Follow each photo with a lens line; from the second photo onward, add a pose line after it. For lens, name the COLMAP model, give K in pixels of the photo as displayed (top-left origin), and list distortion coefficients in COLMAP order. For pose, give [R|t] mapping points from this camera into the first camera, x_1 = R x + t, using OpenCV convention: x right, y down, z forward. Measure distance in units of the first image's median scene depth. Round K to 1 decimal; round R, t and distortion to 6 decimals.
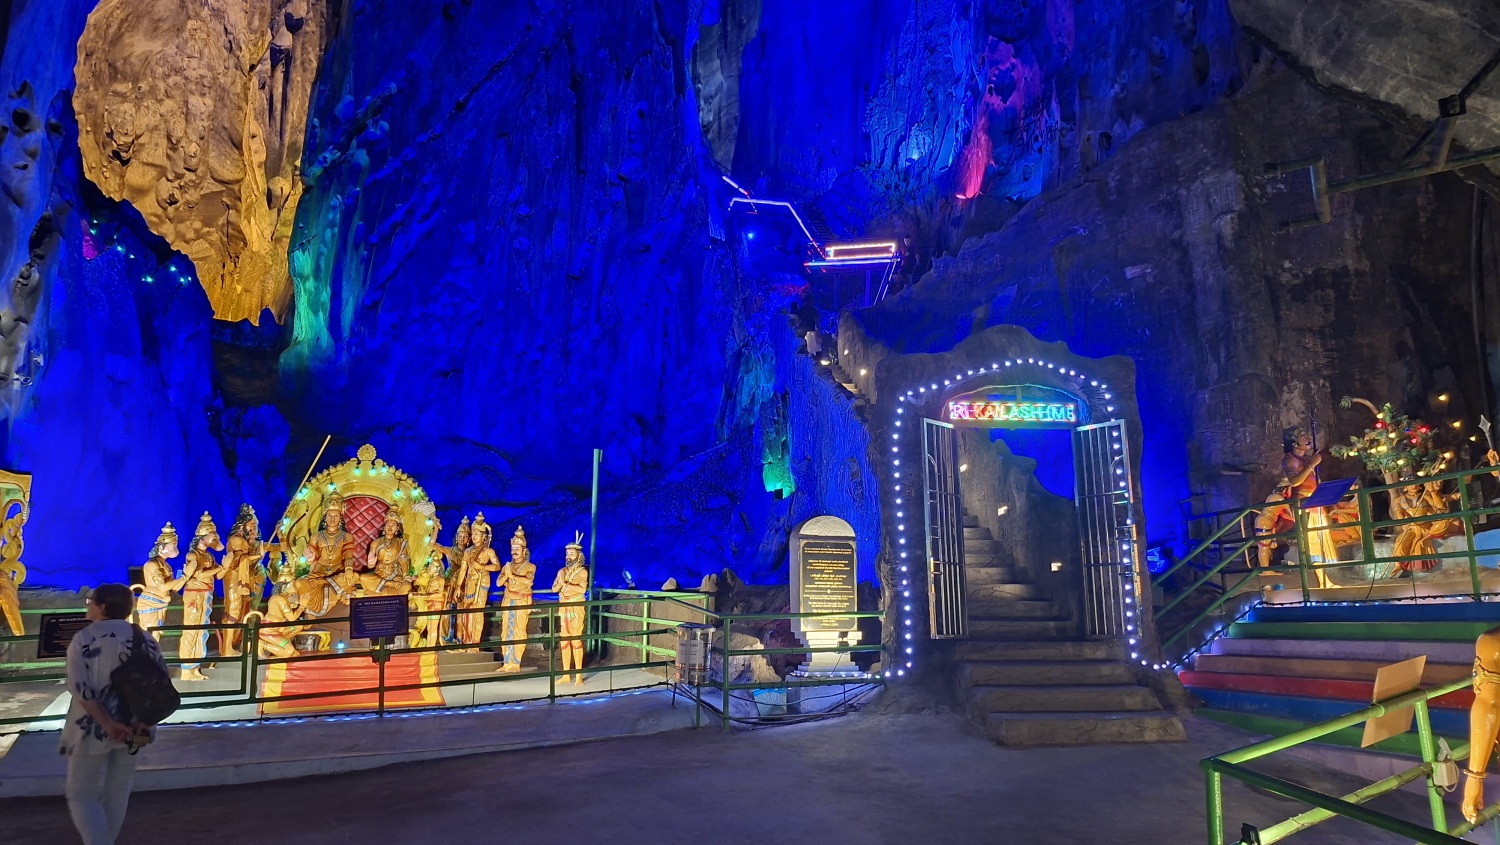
lens RADIAL K [[971.8, 0, 771.5], [0, 971.8, 420.3], [0, 0, 1]] dist [0.000820, -0.001661]
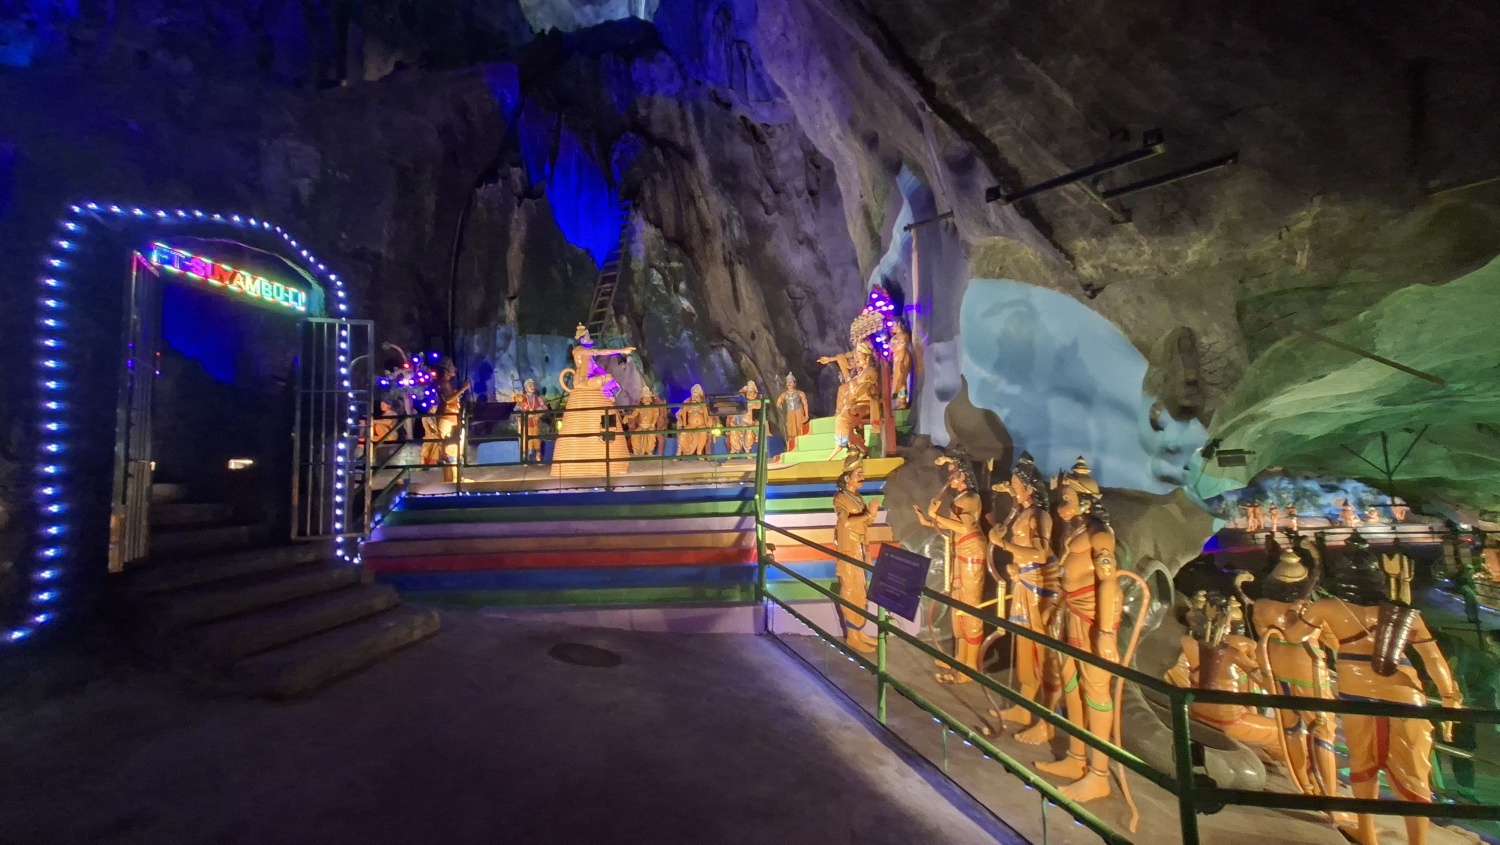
lens RADIAL K [[583.7, 0, 758.6], [0, 583.7, 411.9], [0, 0, 1]] dist [-0.003085, -0.000221]
pose [[0.300128, 0.089908, 0.949652, -0.081998], [-0.156603, 0.986685, -0.043922, 0.054557], [-0.940956, -0.135536, 0.310211, 0.411759]]
